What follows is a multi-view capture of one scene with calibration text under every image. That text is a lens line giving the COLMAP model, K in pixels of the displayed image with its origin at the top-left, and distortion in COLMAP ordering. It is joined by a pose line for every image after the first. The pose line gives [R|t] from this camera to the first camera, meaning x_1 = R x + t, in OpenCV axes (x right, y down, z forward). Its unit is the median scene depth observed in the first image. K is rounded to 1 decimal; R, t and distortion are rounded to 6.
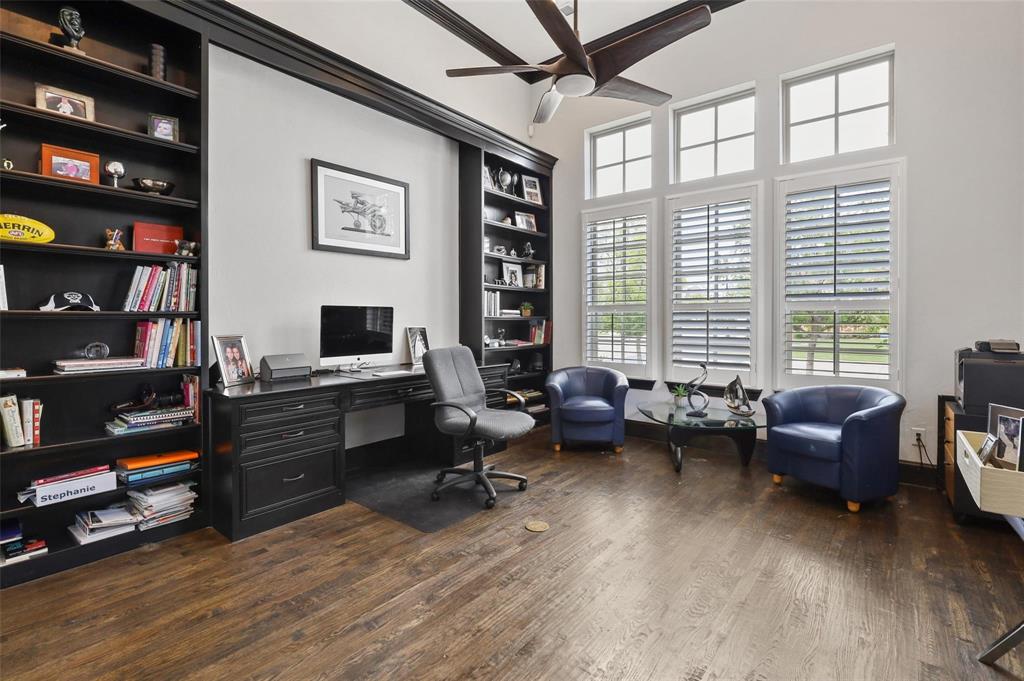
lens RADIAL K [[471.3, 0, 512.1], [0, 471.3, 335.6], [0, 0, 1]] dist [0.001068, -0.000034]
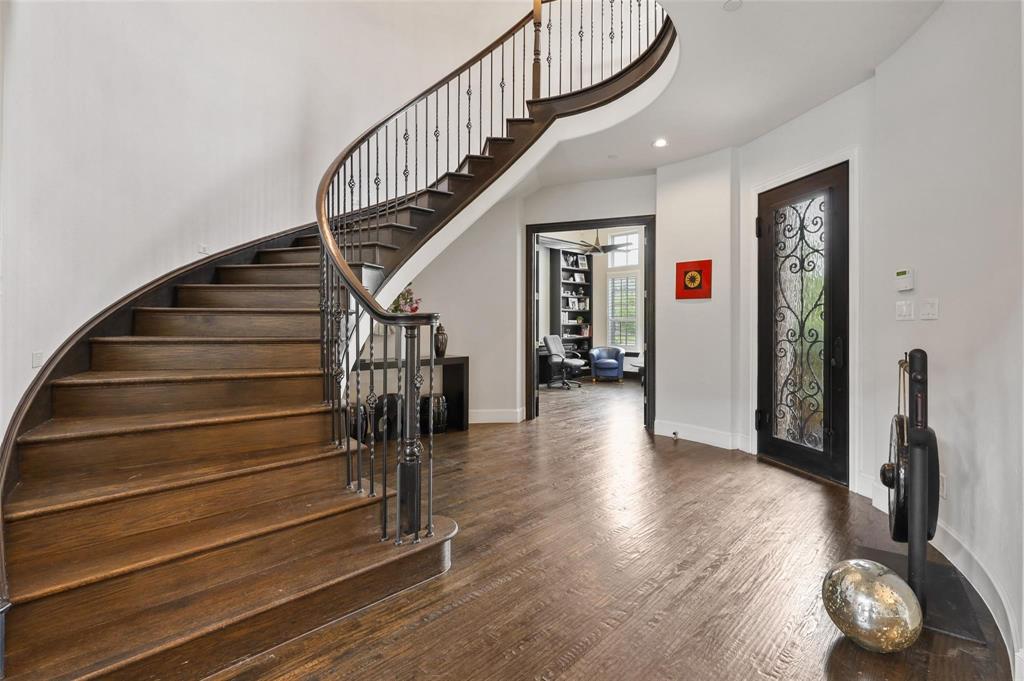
lens RADIAL K [[471.3, 0, 509.7], [0, 471.3, 334.8], [0, 0, 1]] dist [0.001068, -0.000034]
pose [[0.994960, 0.001452, -0.100260, -0.072043], [-0.002259, 0.999966, -0.007939, 0.027687], [0.100245, 0.008126, 0.994930, -1.138390]]
